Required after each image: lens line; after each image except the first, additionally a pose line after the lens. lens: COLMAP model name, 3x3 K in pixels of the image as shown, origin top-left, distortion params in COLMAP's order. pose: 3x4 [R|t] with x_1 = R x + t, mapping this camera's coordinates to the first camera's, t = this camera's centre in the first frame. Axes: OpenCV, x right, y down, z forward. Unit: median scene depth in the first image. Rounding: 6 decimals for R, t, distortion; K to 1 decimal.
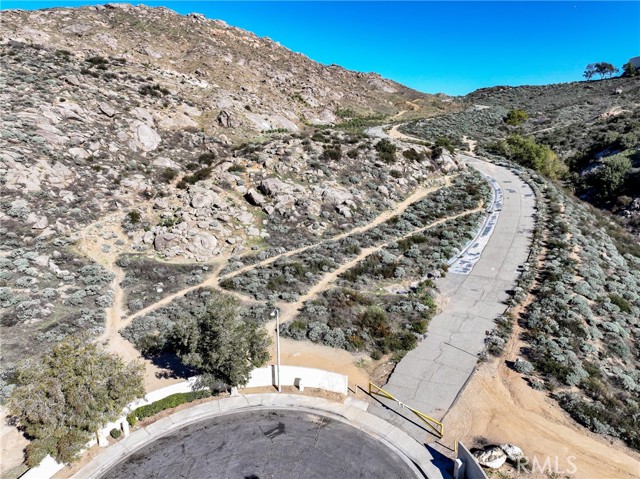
lens RADIAL K [[445.7, 0, 321.9], [0, 445.7, 239.4], [0, 0, 1]] dist [-0.009499, -0.005029]
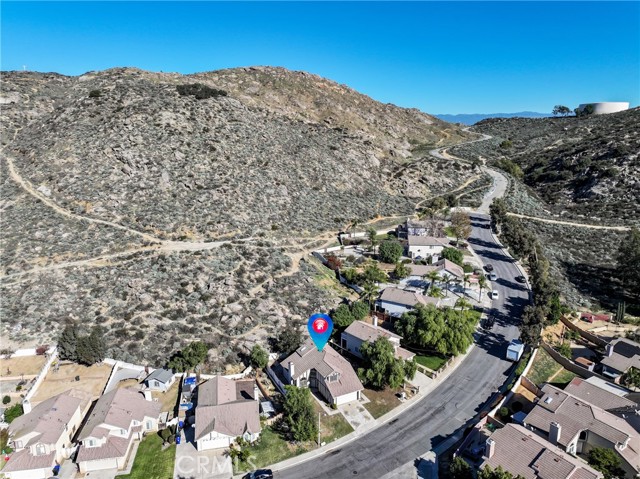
lens RADIAL K [[445.7, 0, 318.1], [0, 445.7, 239.0], [0, 0, 1]] dist [-0.009499, -0.005029]
pose [[0.999952, 0.008514, -0.004921, -0.668371], [-0.008537, 0.999953, -0.004662, 0.264305], [0.004881, 0.004704, 0.999977, -1.700667]]
